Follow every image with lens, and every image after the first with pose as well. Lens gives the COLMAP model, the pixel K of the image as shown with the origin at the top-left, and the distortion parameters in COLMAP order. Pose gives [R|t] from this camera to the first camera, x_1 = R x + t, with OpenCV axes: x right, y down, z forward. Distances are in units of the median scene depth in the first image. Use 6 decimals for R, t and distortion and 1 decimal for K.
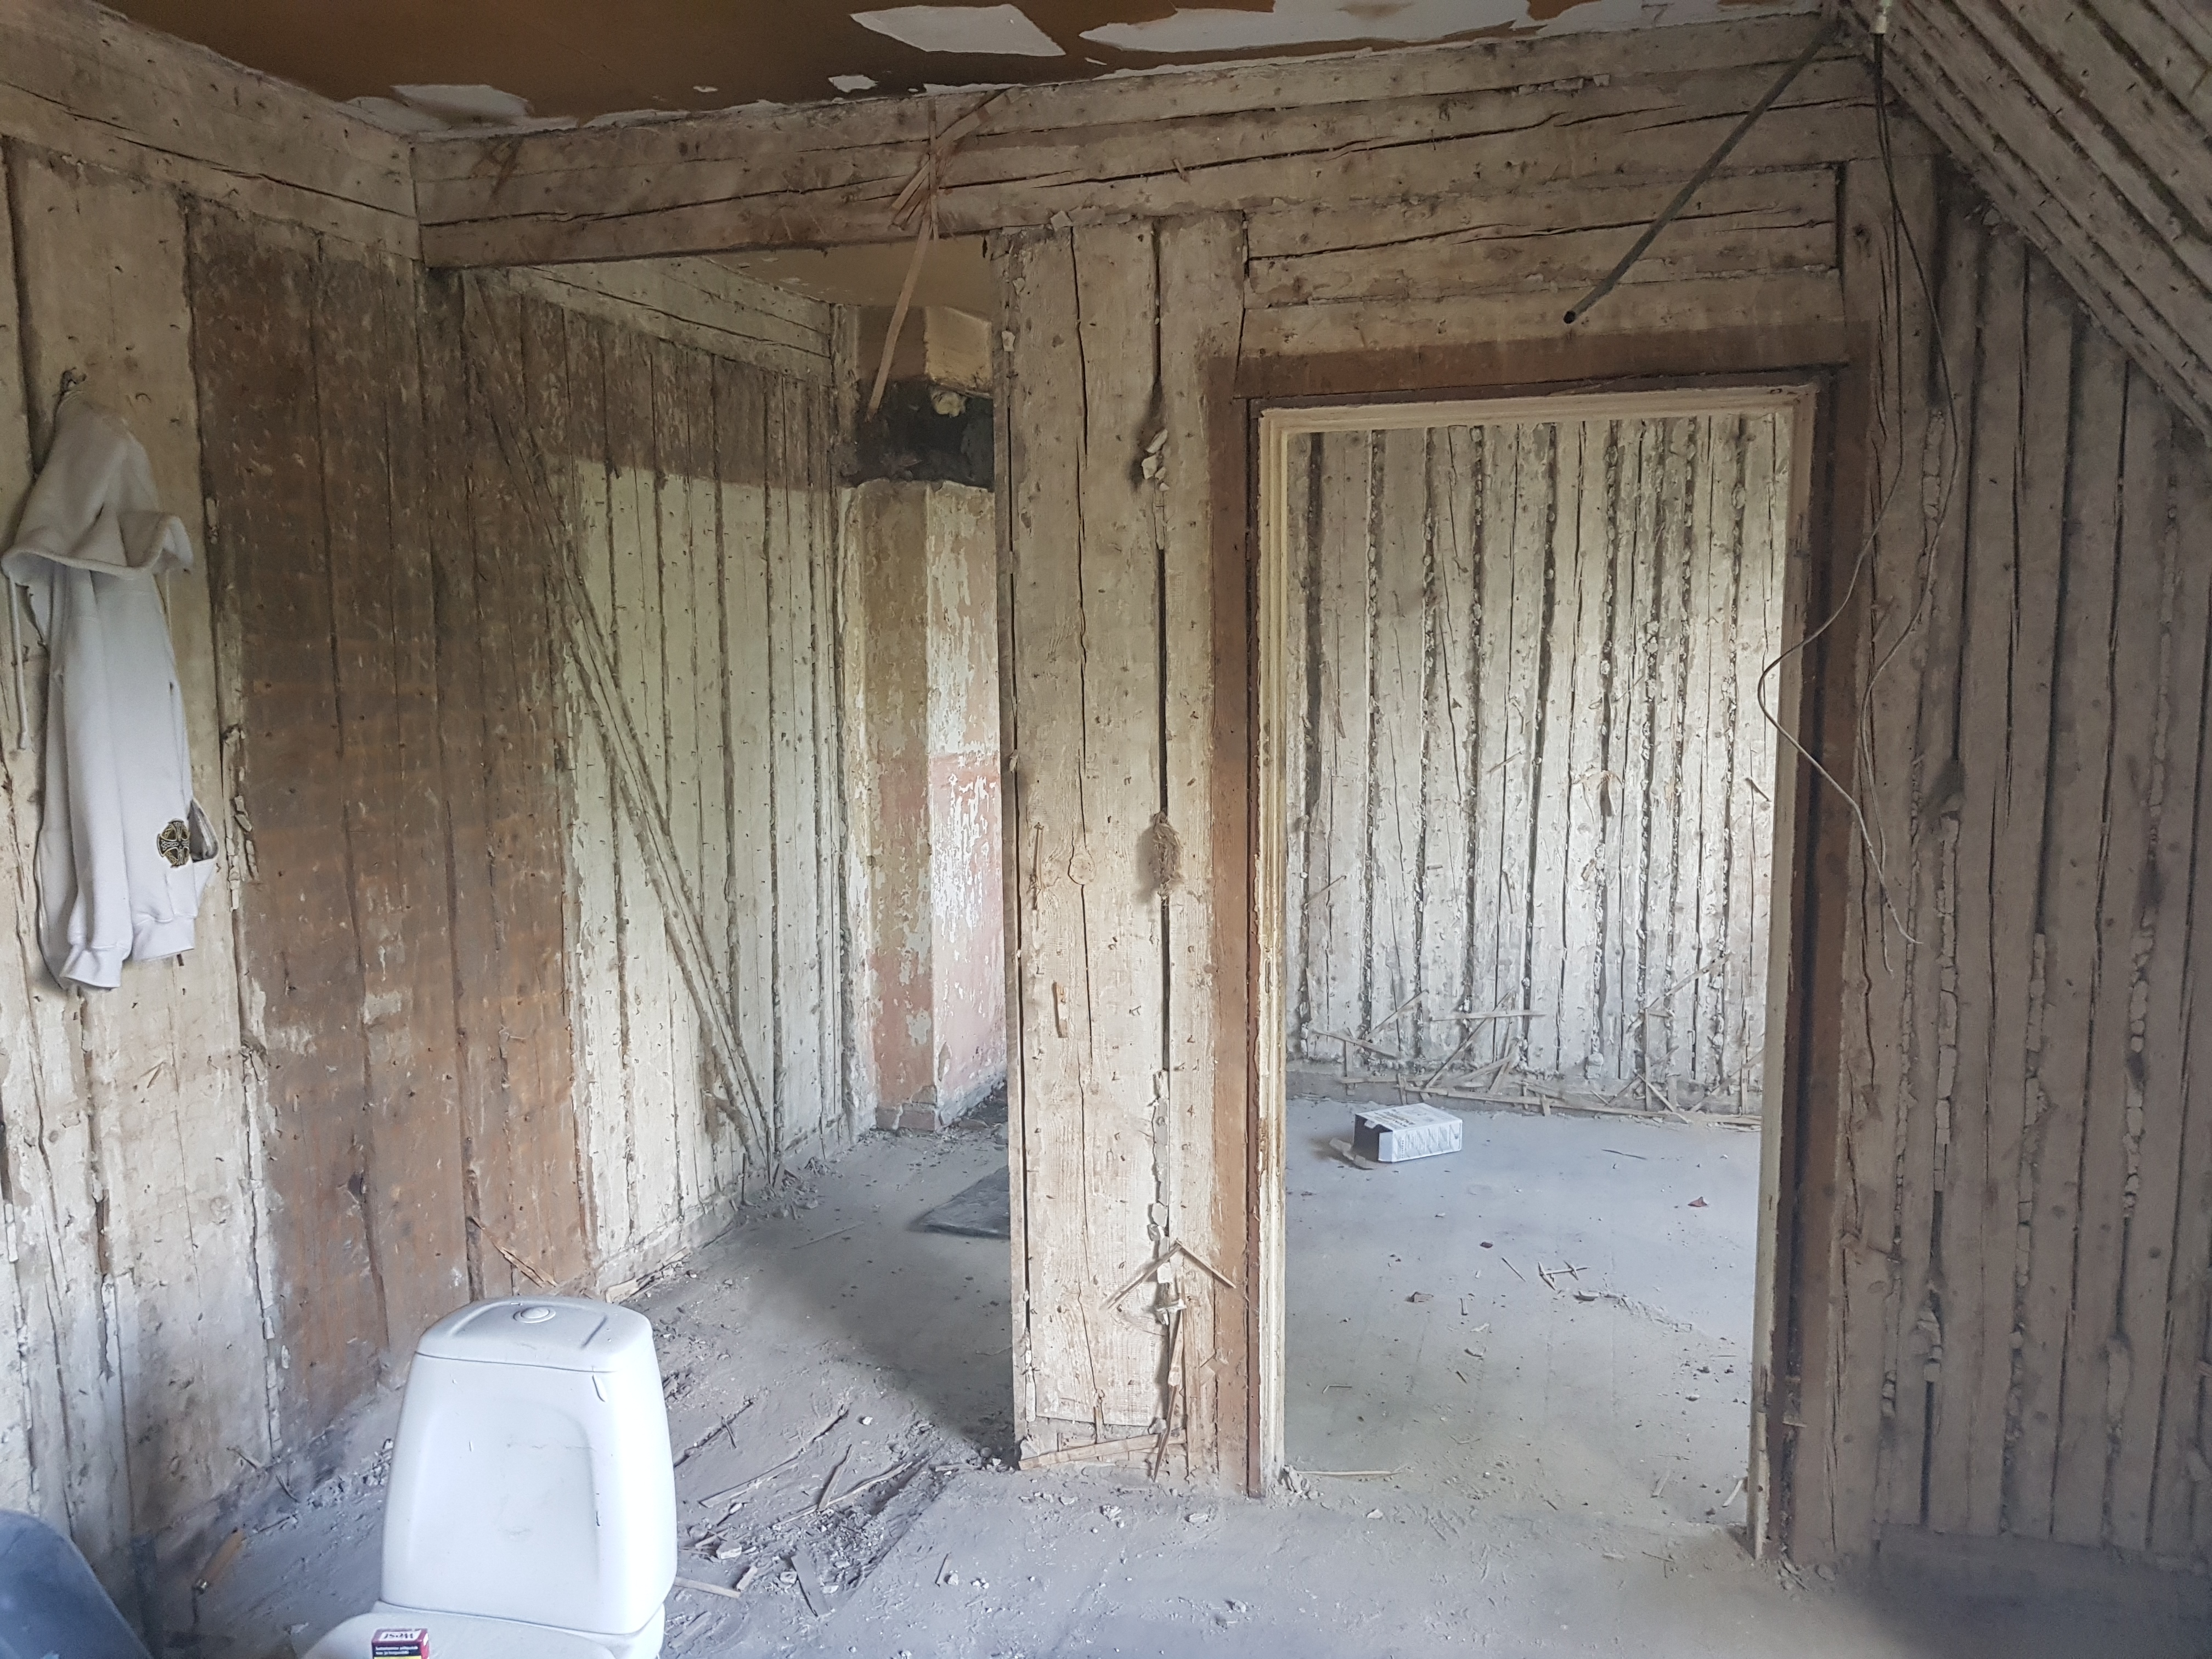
lens RADIAL K [[1704.1, 0, 1106.2], [0, 1704.1, 845.8], [0, 0, 1]] dist [0.008077, -0.021040]
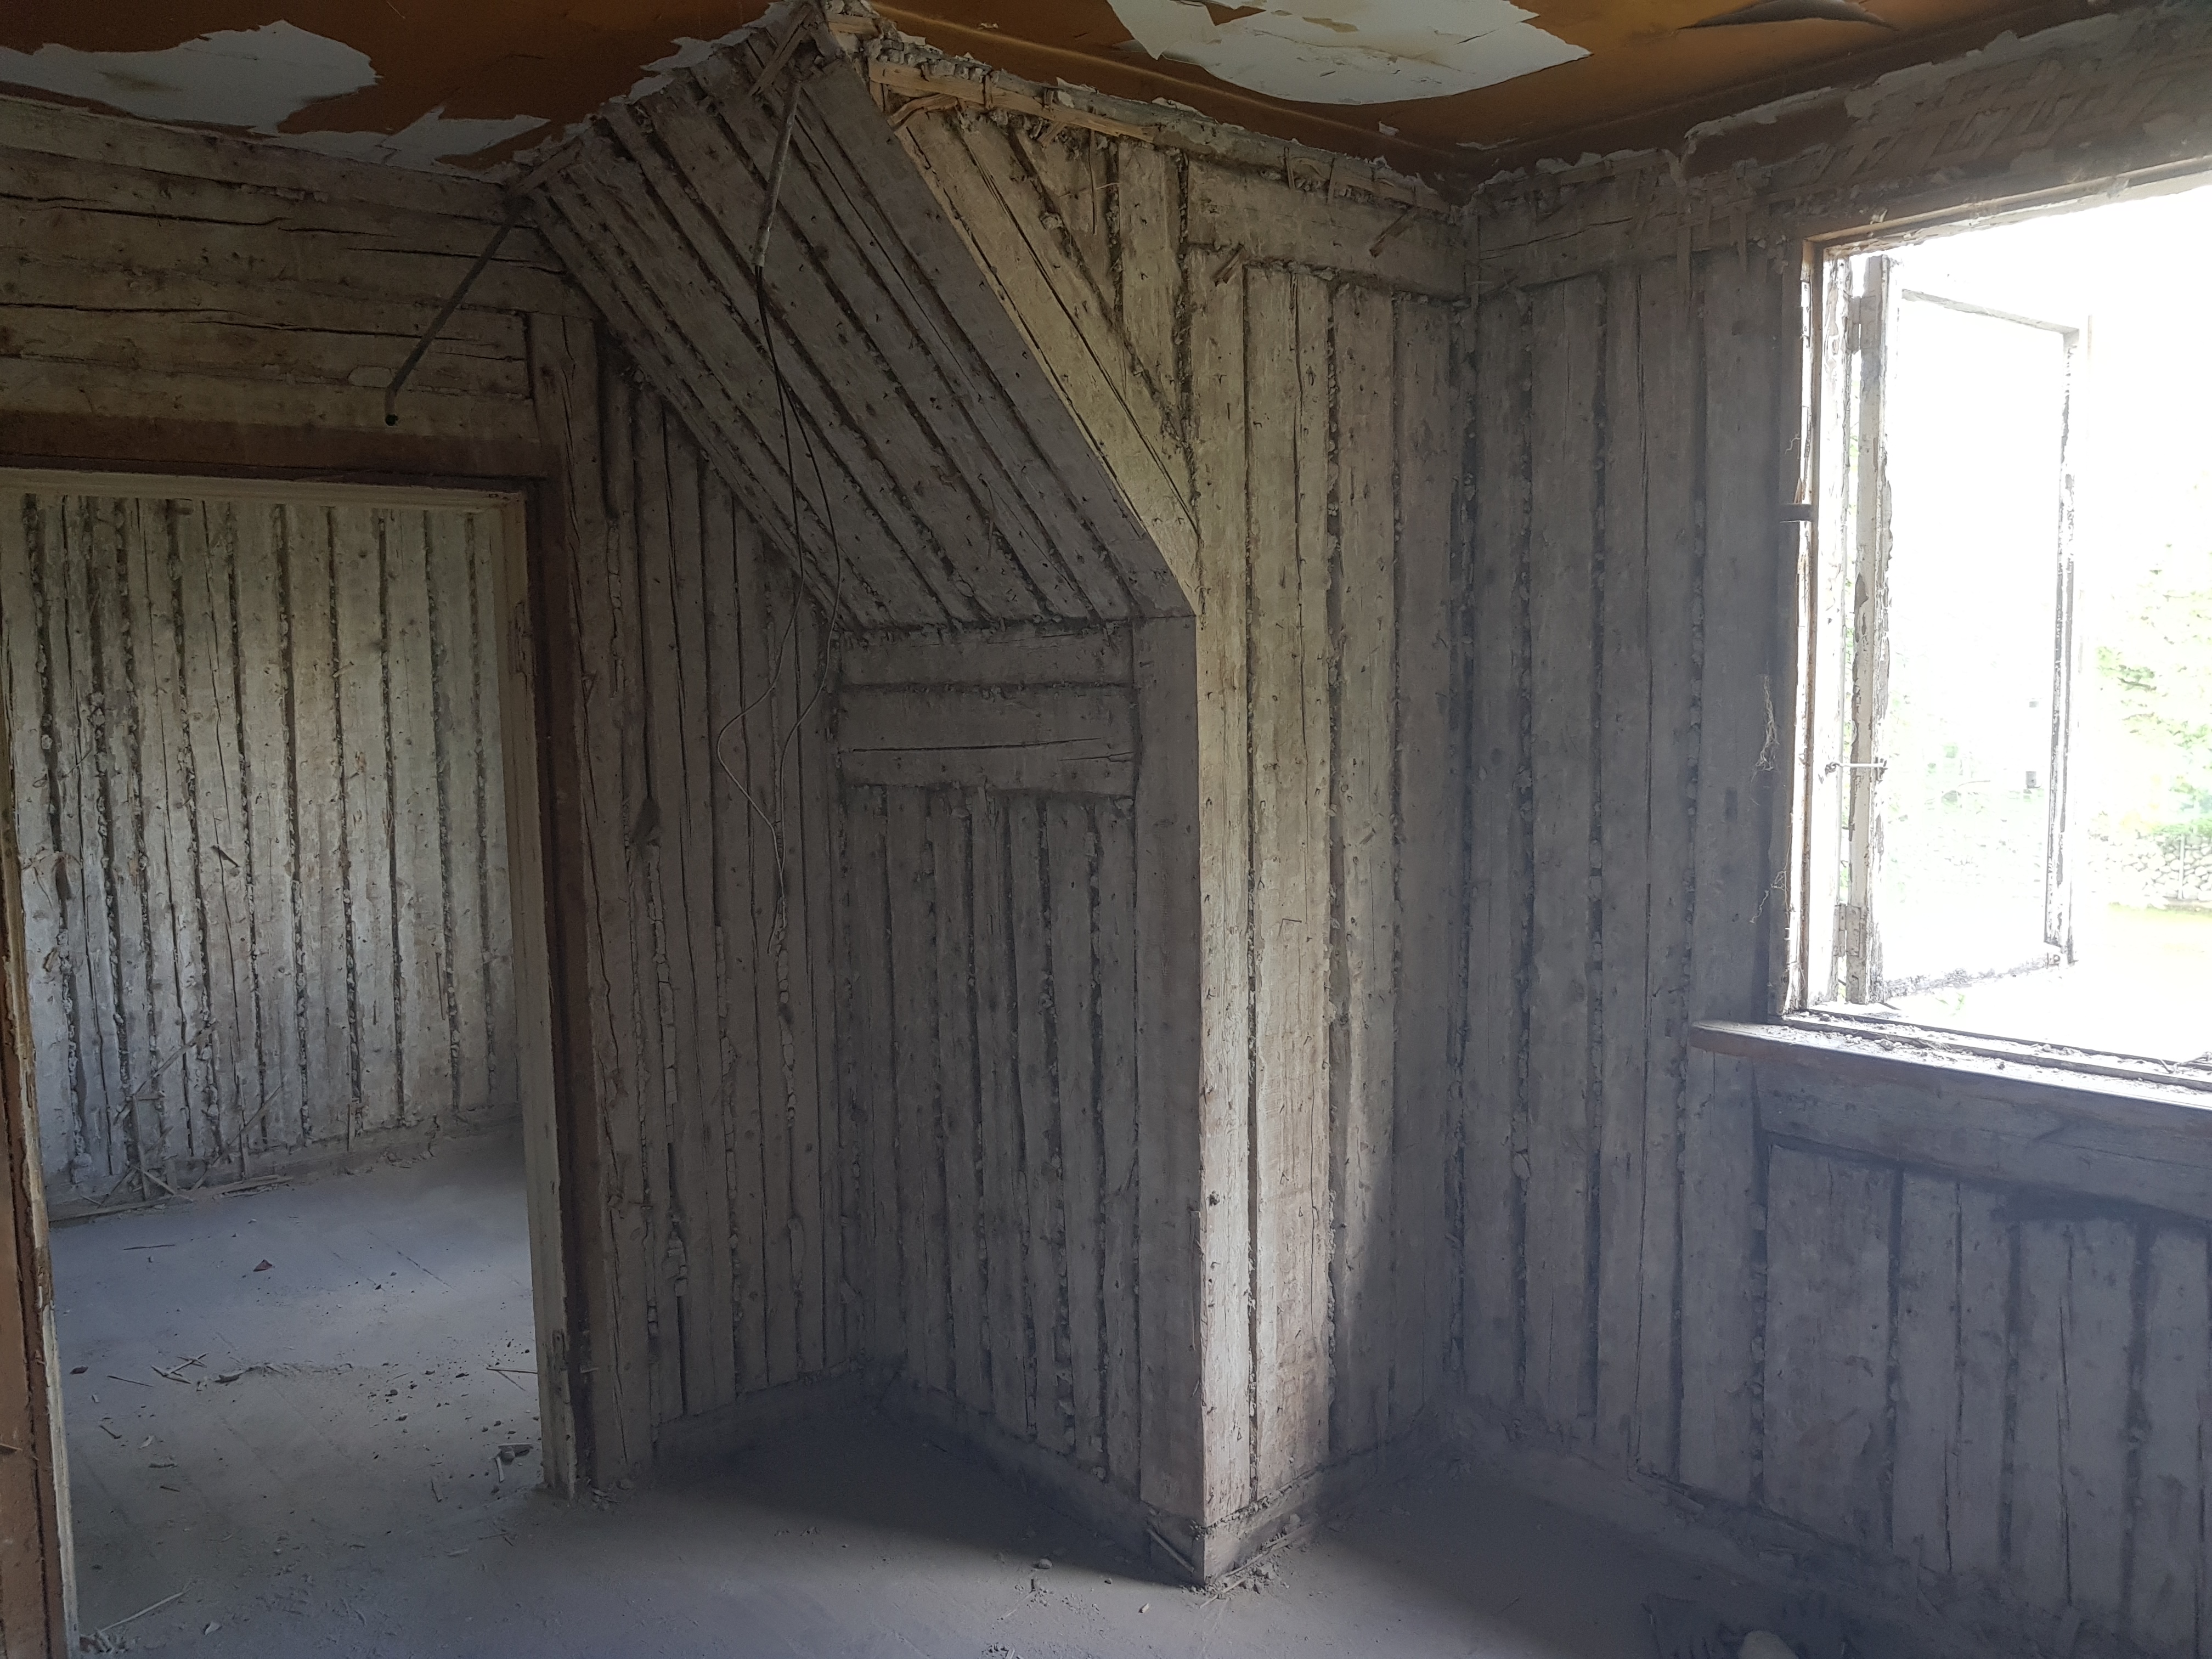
lens RADIAL K [[1669.2, 0, 1106.0], [0, 1669.2, 829.5], [0, 0, 1]] dist [-0.004947, -0.011439]
pose [[0.558671, -0.080066, 0.825516, -0.317351], [0.118158, 0.992860, 0.016332, -0.007505], [-0.820930, 0.088417, 0.564142, 0.027031]]
